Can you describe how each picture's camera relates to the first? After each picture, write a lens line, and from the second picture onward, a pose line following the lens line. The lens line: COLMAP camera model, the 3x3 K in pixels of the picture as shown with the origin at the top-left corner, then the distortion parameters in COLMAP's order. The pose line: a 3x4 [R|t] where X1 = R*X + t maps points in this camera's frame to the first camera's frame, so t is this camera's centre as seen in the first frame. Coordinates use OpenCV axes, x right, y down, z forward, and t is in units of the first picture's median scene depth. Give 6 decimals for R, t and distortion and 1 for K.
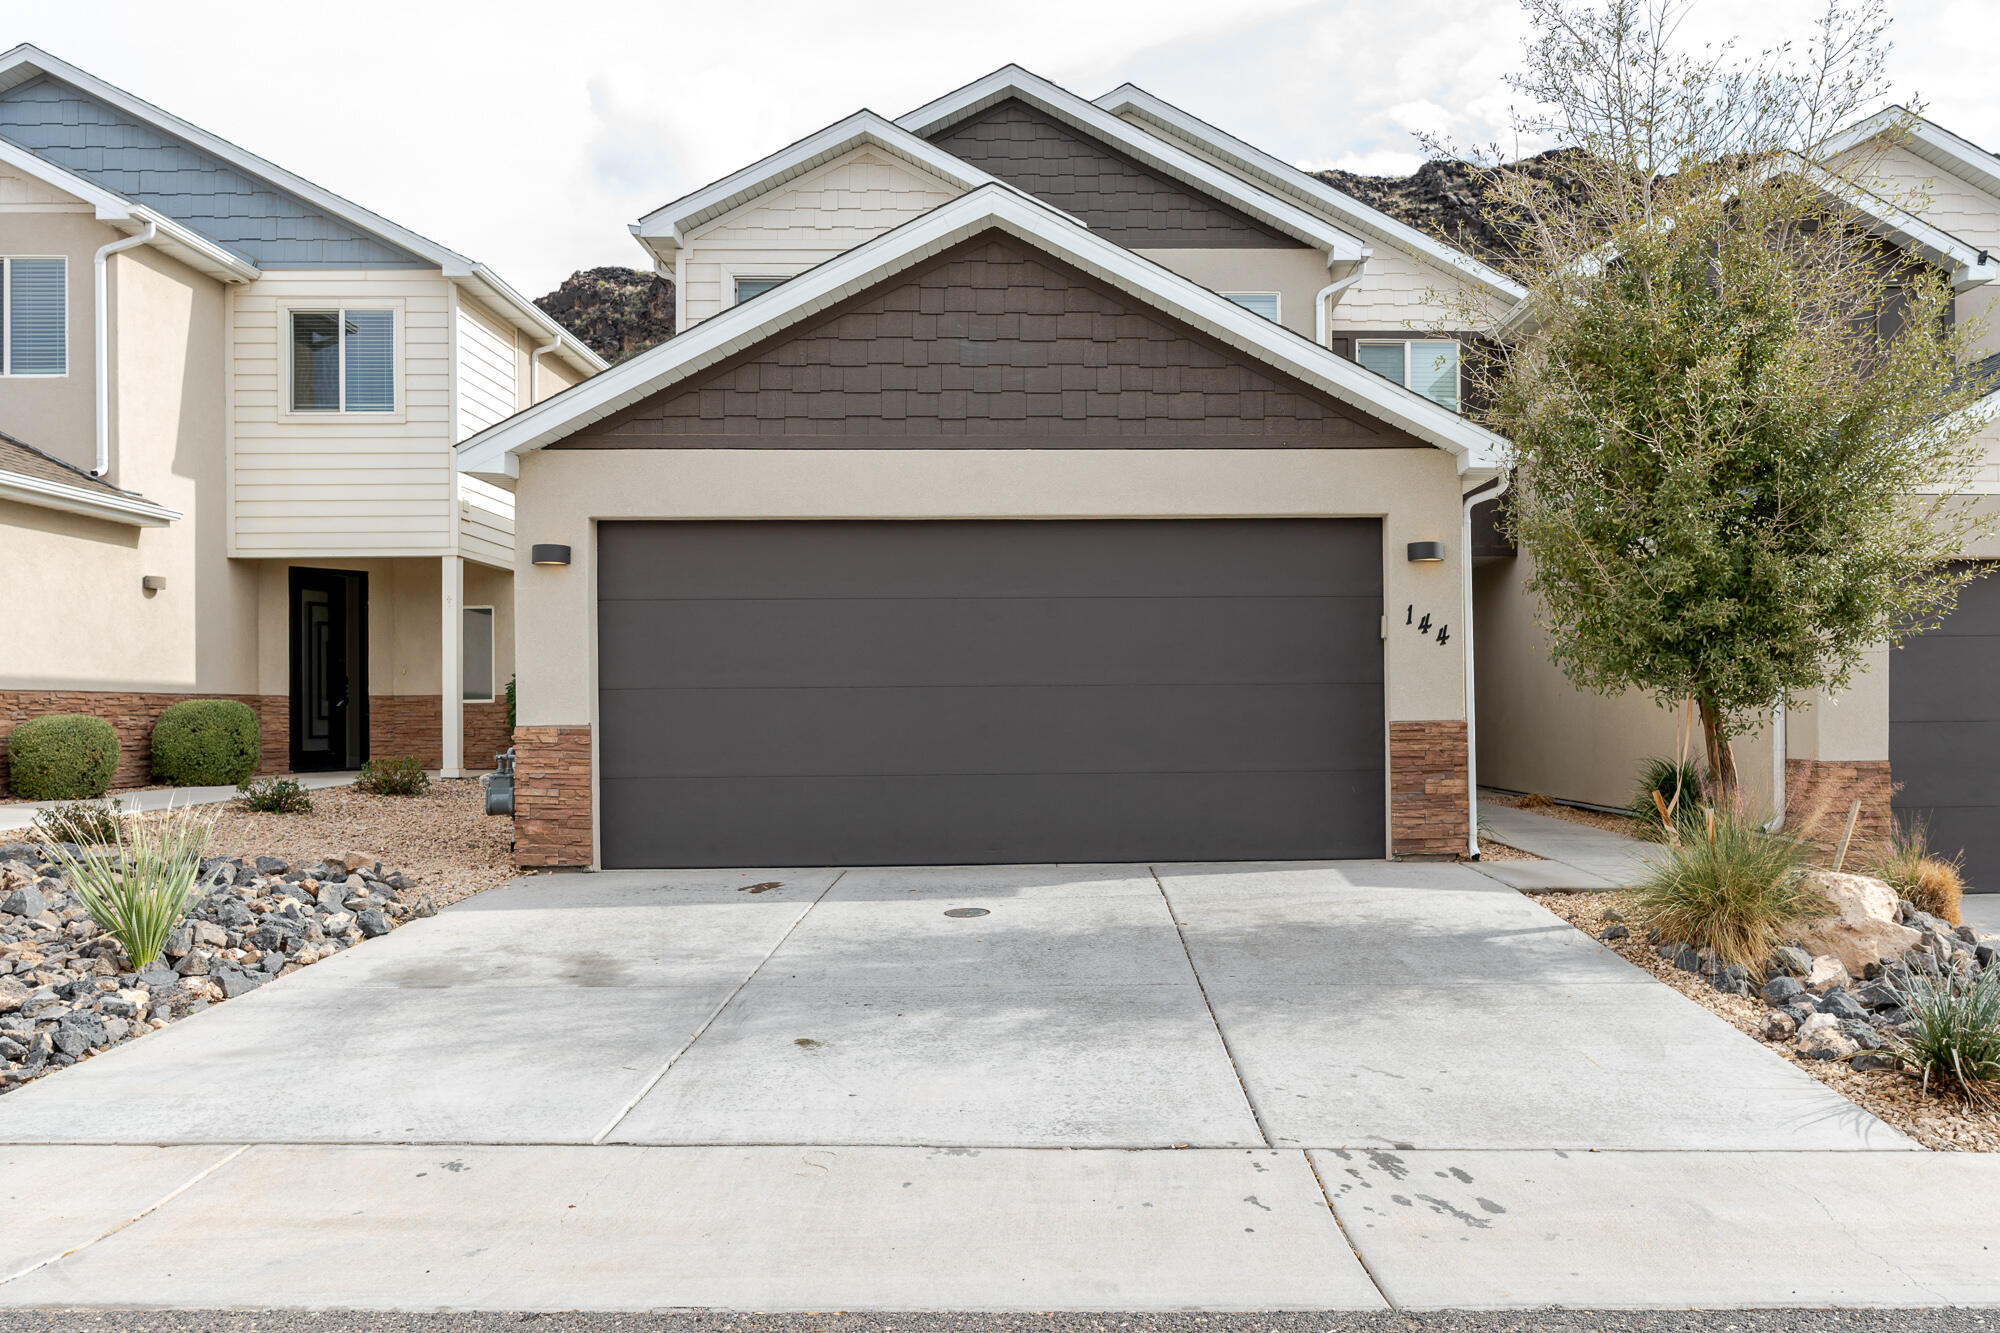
lens RADIAL K [[1455.3, 0, 1015.3], [0, 1455.3, 702.5], [0, 0, 1]] dist [-0.004494, 0.008751]
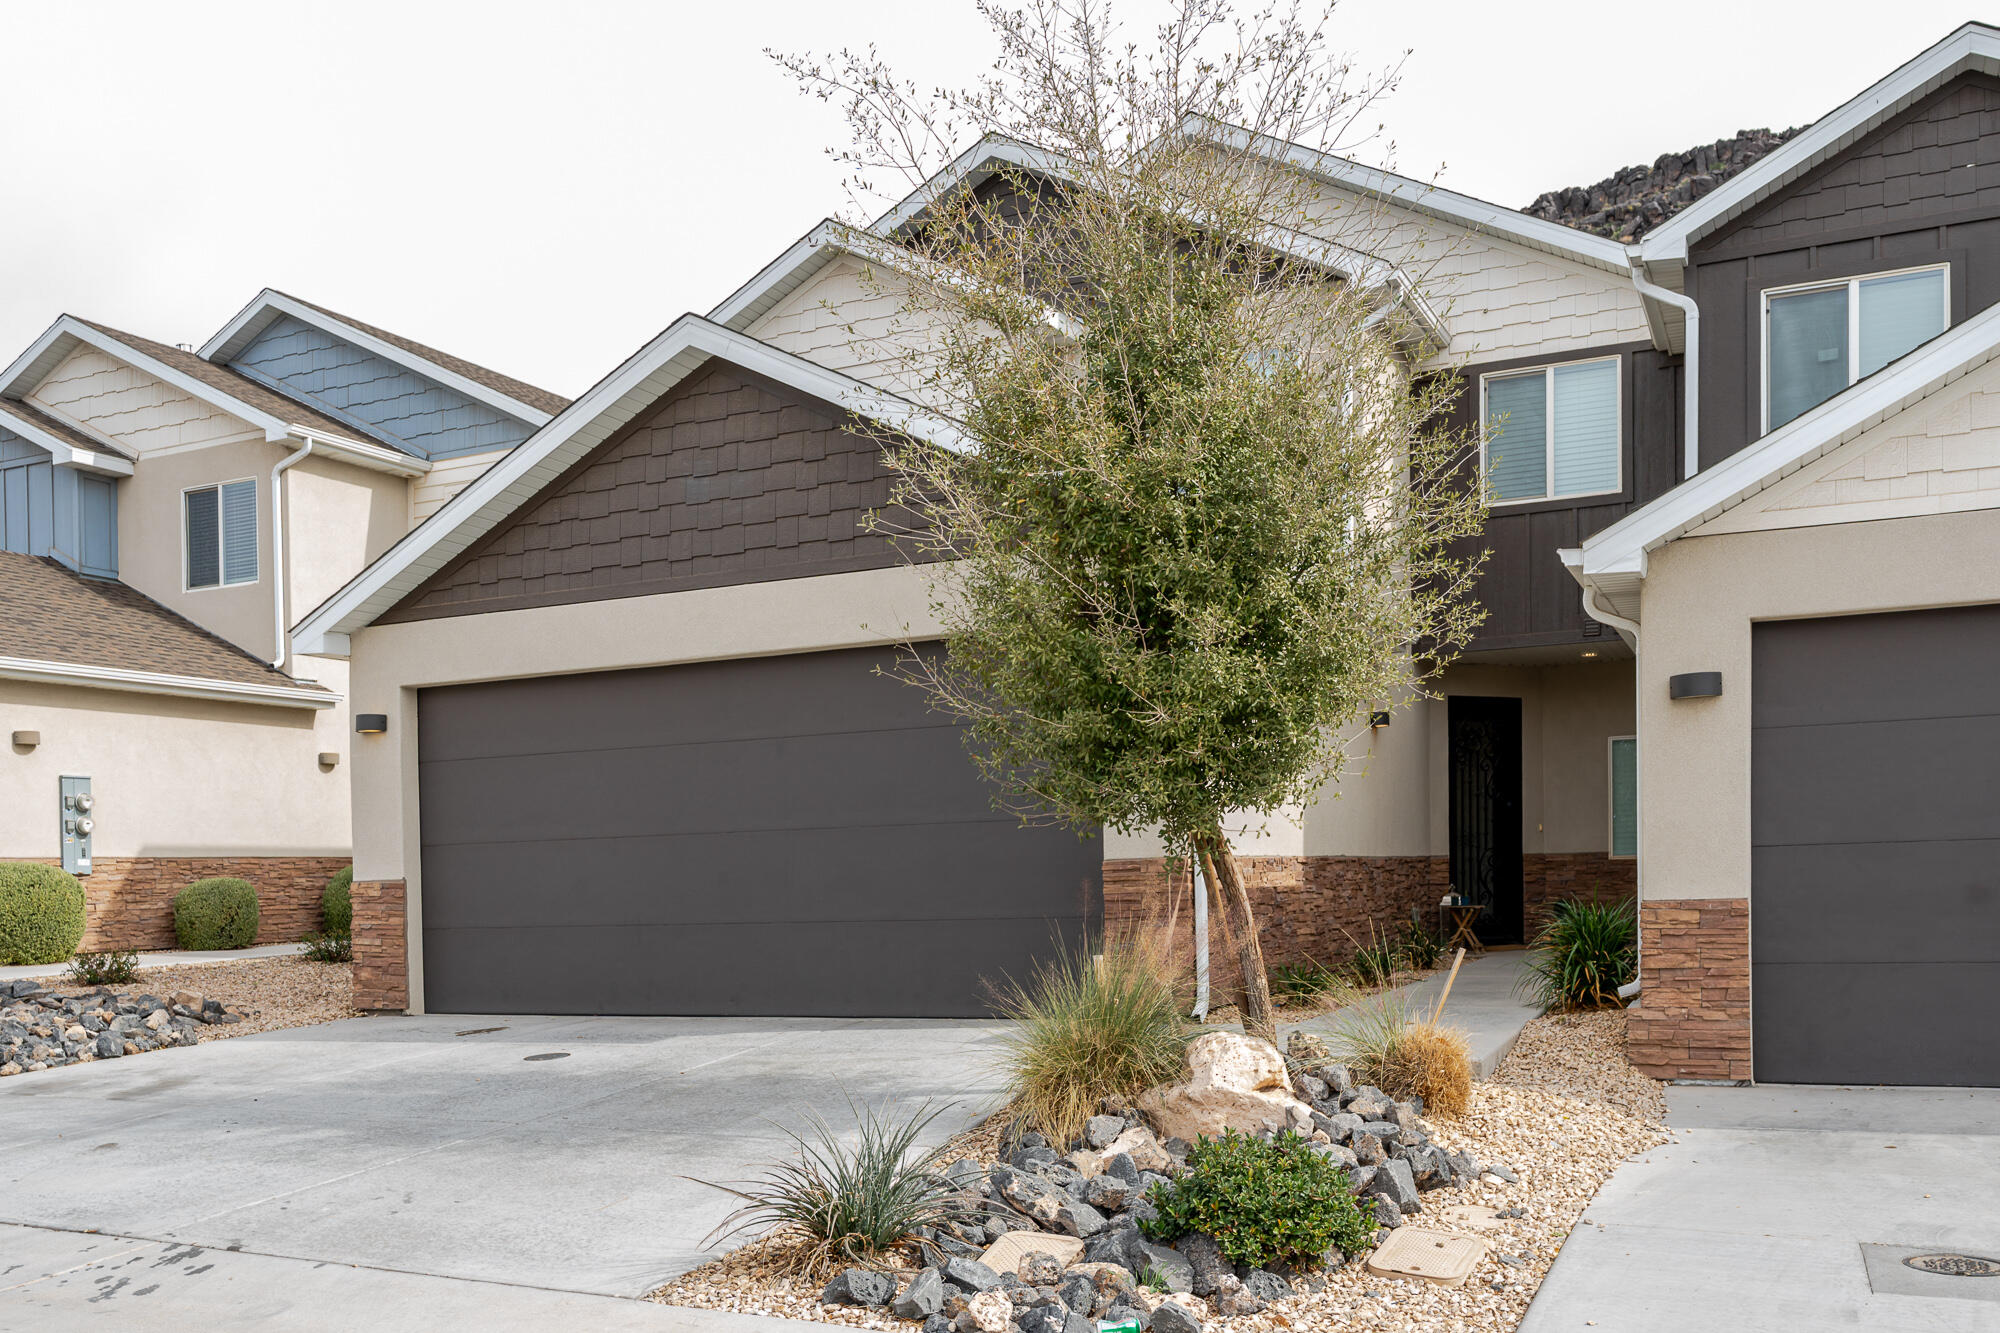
lens RADIAL K [[1710.3, 0, 900.4], [0, 1710.3, 898.5], [0, 0, 1]] dist [0.002132, 0.008865]
pose [[0.889363, -0.011141, -0.457066, 0.610025], [0.023471, 0.999497, 0.021308, 0.011165], [0.456599, -0.029679, 0.889177, 0.038436]]
